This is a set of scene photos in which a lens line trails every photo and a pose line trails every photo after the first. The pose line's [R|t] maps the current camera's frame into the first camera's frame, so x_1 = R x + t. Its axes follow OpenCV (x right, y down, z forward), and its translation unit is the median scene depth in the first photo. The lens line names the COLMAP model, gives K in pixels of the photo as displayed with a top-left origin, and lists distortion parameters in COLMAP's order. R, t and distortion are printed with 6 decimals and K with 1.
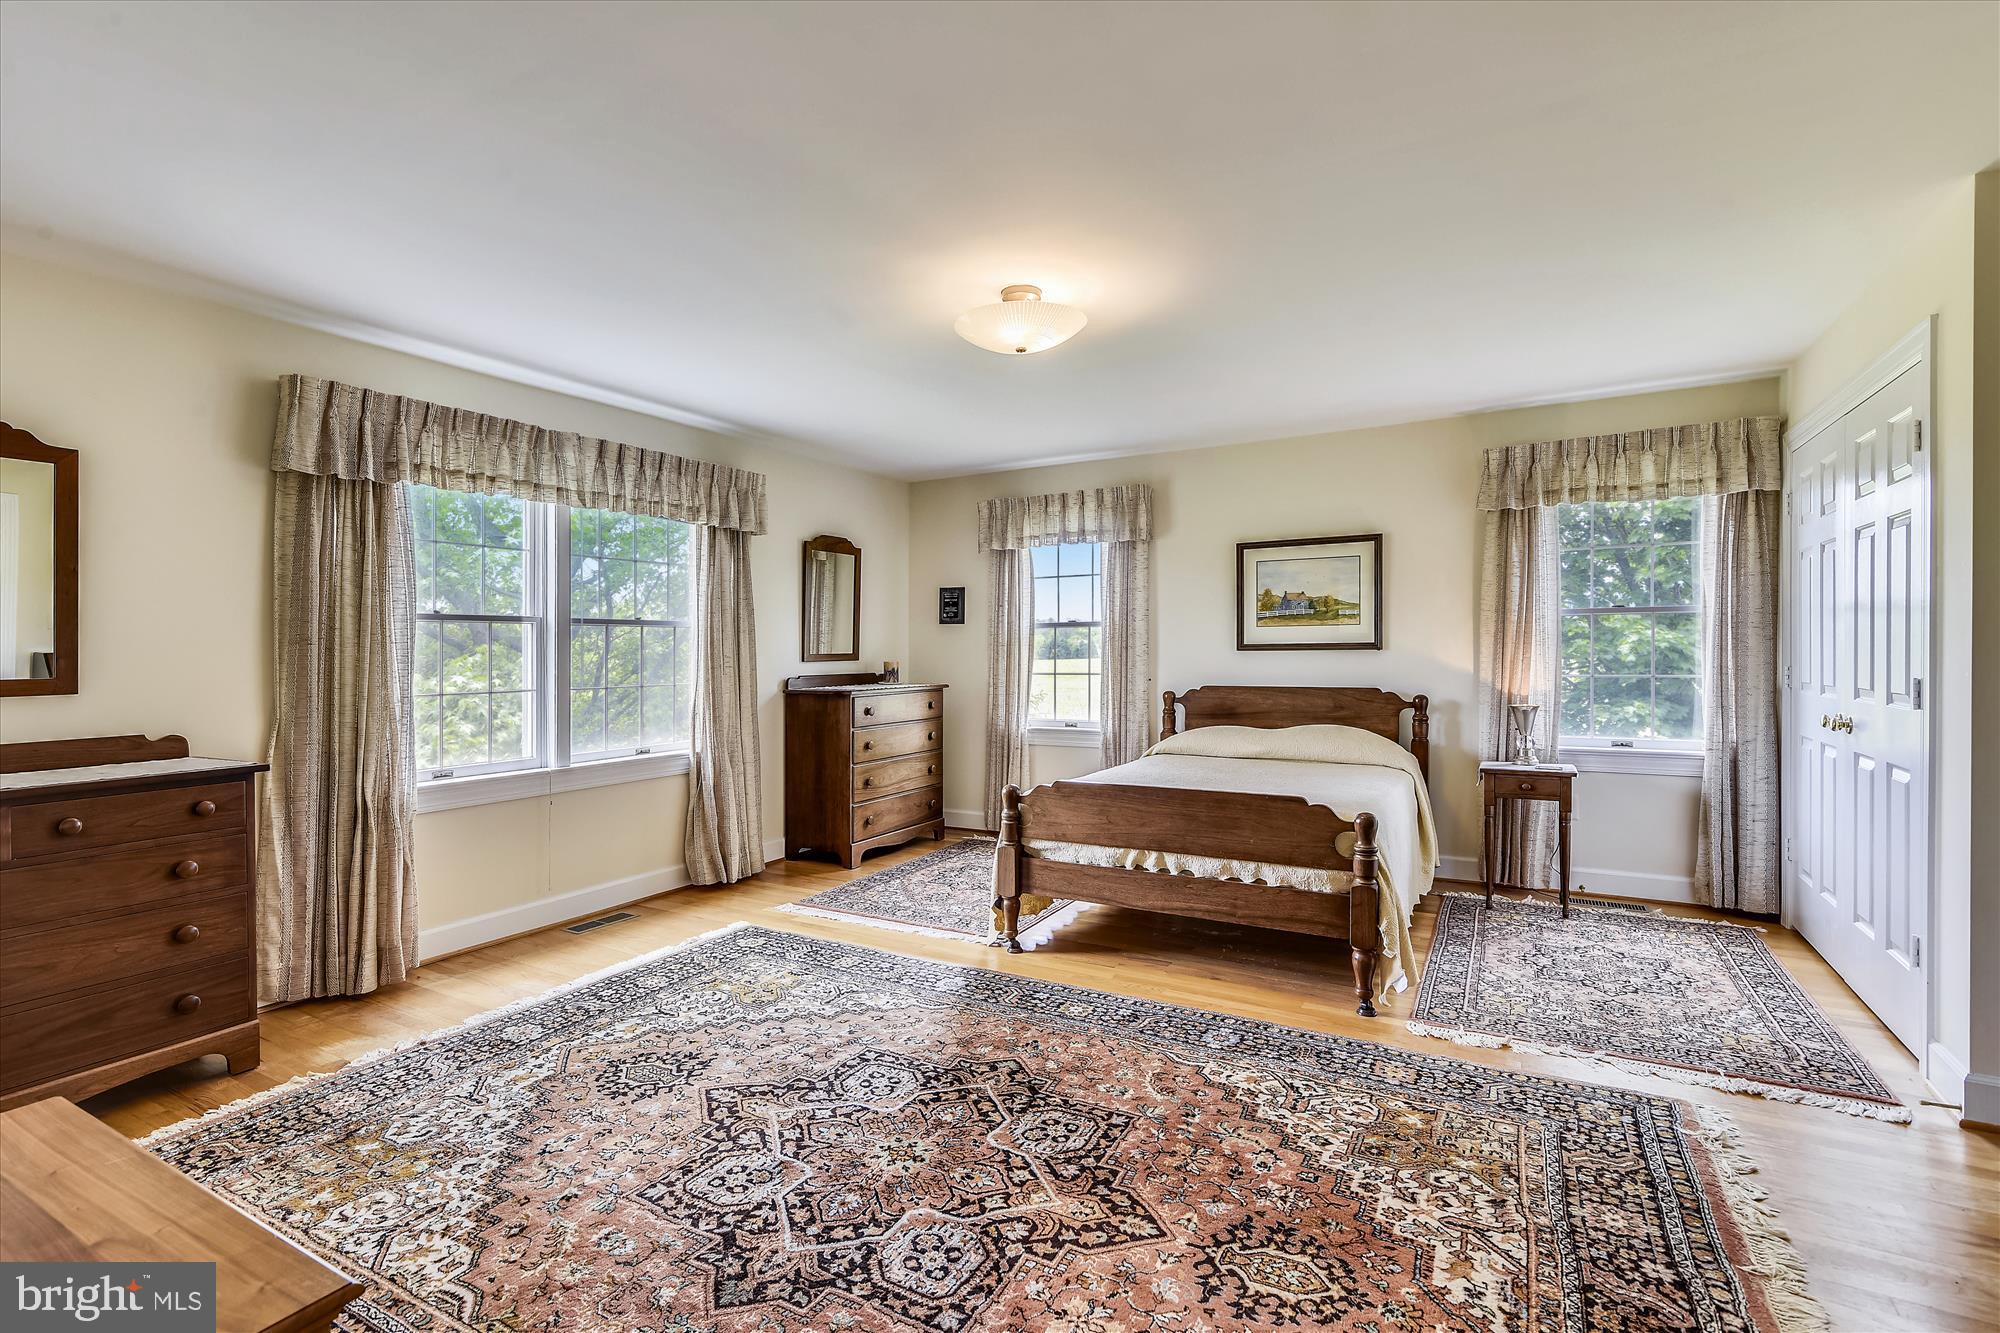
lens RADIAL K [[930.8, 0, 996.9], [0, 930.8, 650.1], [0, 0, 1]] dist [-0.008471, 0.000267]
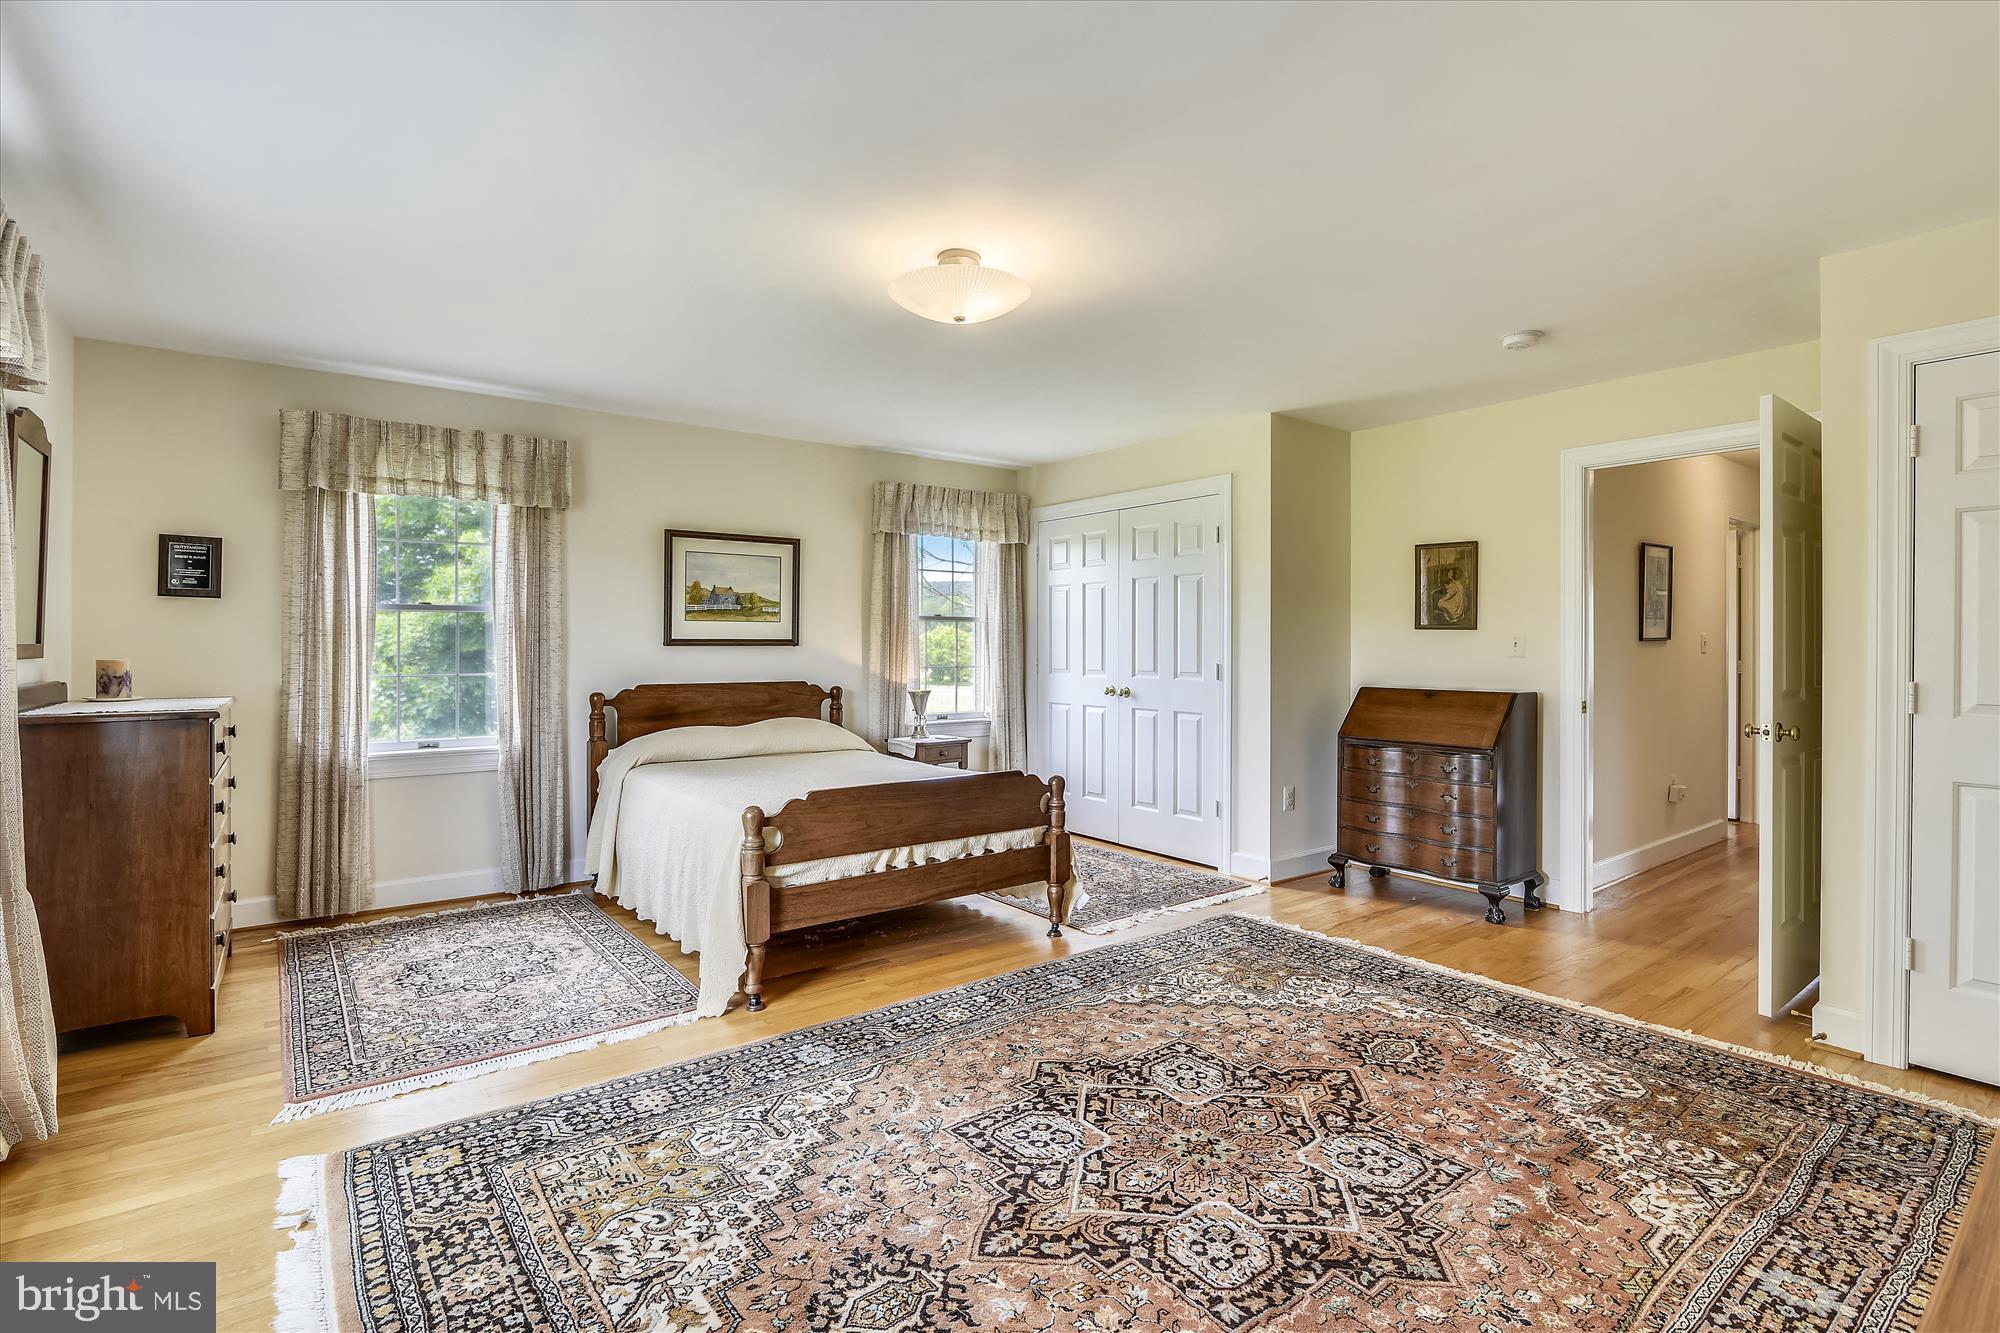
lens RADIAL K [[930.8, 0, 996.9], [0, 930.8, 650.1], [0, 0, 1]] dist [-0.008471, 0.000267]
pose [[0.385821, 0.004097, 0.922565, -0.775635], [-0.005886, 0.999981, -0.001980, 0.008050], [-0.922555, -0.004666, 0.385838, 0.573219]]
